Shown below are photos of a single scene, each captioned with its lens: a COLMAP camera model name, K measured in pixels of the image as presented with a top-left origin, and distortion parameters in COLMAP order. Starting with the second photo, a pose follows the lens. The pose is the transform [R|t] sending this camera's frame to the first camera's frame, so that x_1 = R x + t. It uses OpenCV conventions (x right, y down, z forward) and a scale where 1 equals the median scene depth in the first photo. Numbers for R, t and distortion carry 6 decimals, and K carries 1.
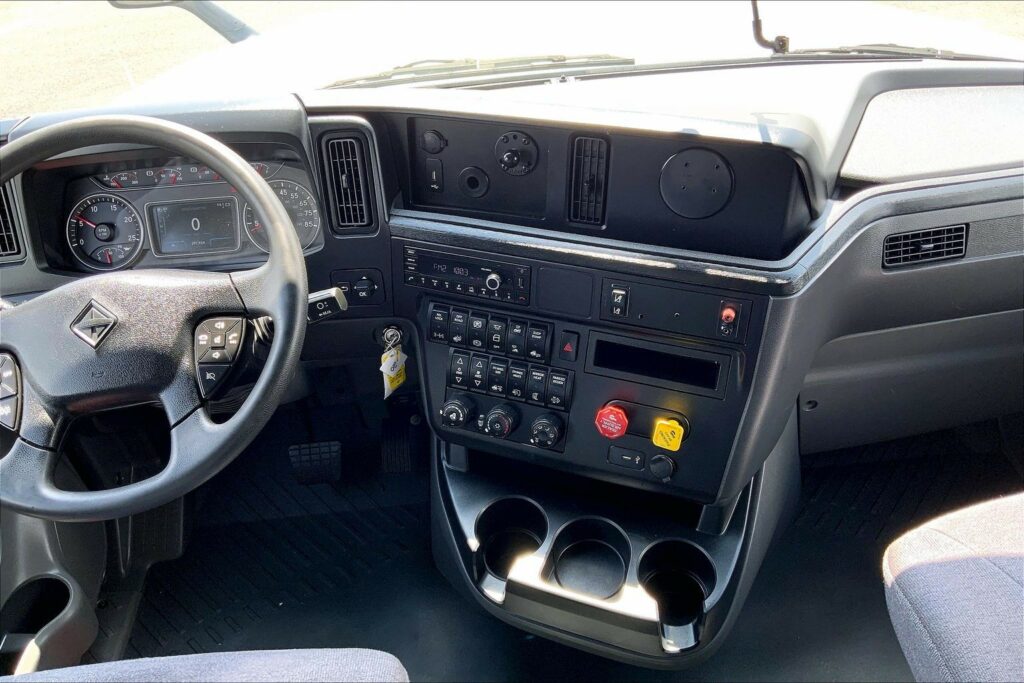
lens RADIAL K [[836.4, 0, 493.4], [0, 836.4, 343.6], [0, 0, 1]] dist [0.112341, -0.201706]
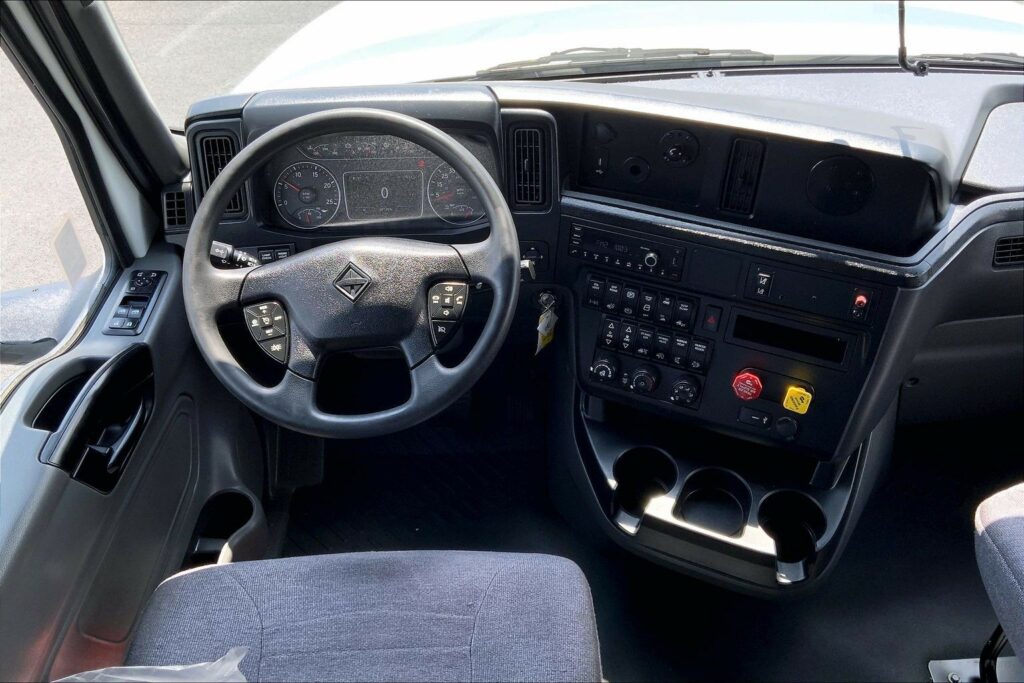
lens RADIAL K [[931.2, 0, 496.8], [0, 931.2, 341.5], [0, 0, 1]] dist [0.141580, -0.271836]
pose [[0.998249, 0.057230, -0.014987, -0.188274], [-0.056399, 0.997106, 0.050971, -0.014889], [0.017860, -0.050036, 0.998588, -0.300924]]
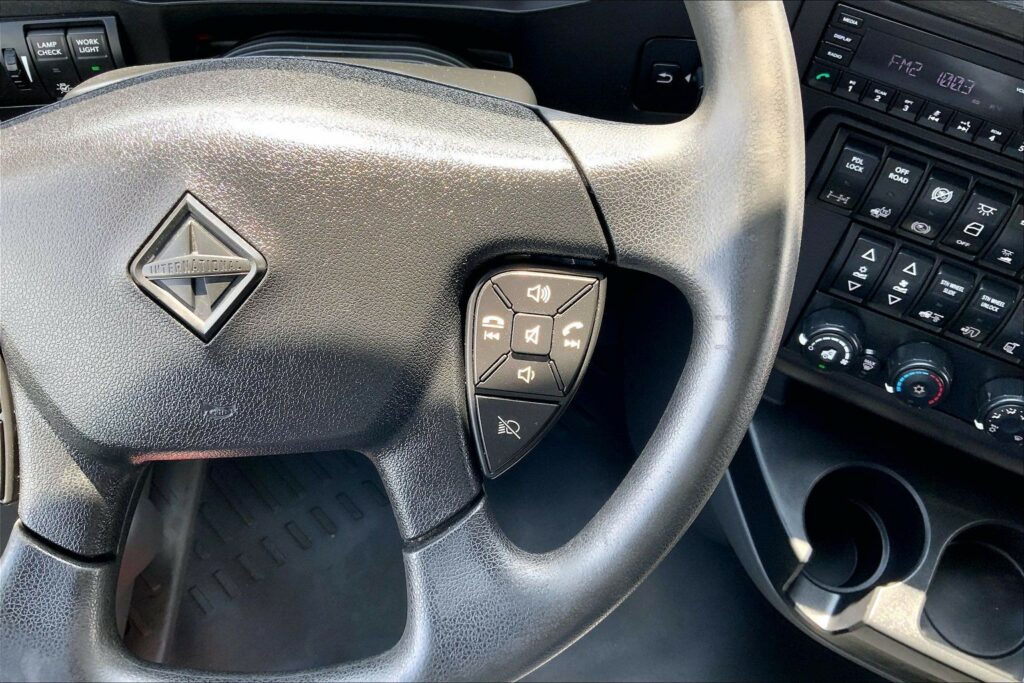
lens RADIAL K [[846.4, 0, 512.0], [0, 846.4, 341.5], [0, 0, 1]] dist [0.117484, -0.211912]
pose [[0.993823, 0.104562, 0.037175, -0.285326], [-0.110703, 0.910699, 0.397960, -0.121059], [0.007756, -0.399617, 0.916649, 0.540224]]
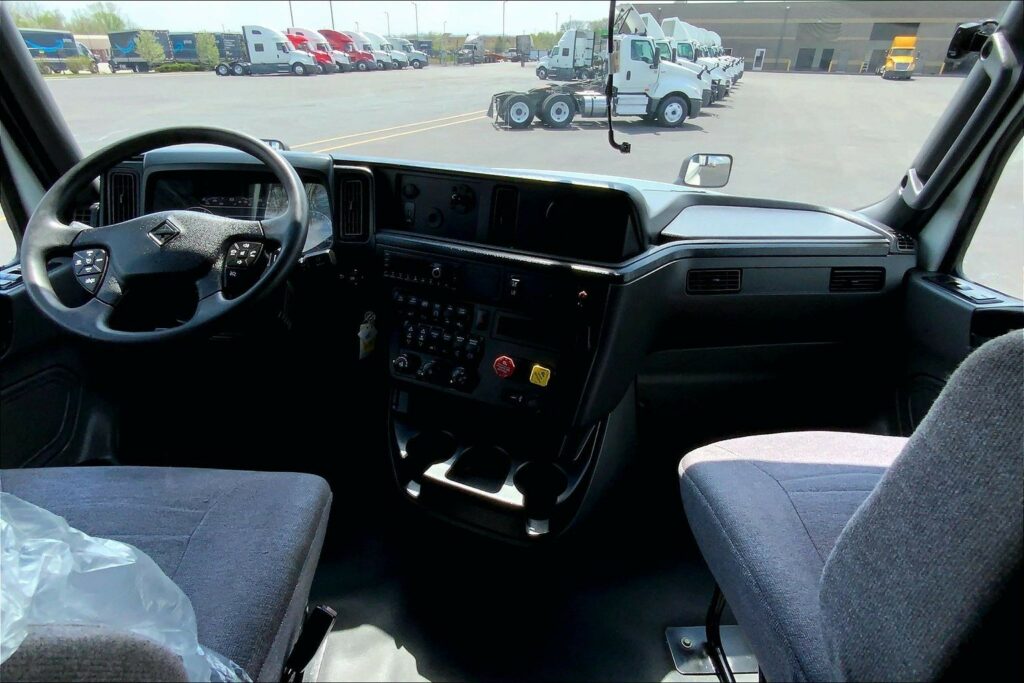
lens RADIAL K [[553.7, 0, 487.8], [0, 553.7, 342.8], [0, 0, 1]] dist [0.020024, -0.000785]
pose [[0.994846, 0.101402, 0.000015, 0.106793], [-0.098616, 0.967555, -0.232620, 0.279682], [-0.023602, 0.231419, 0.972568, 0.041379]]
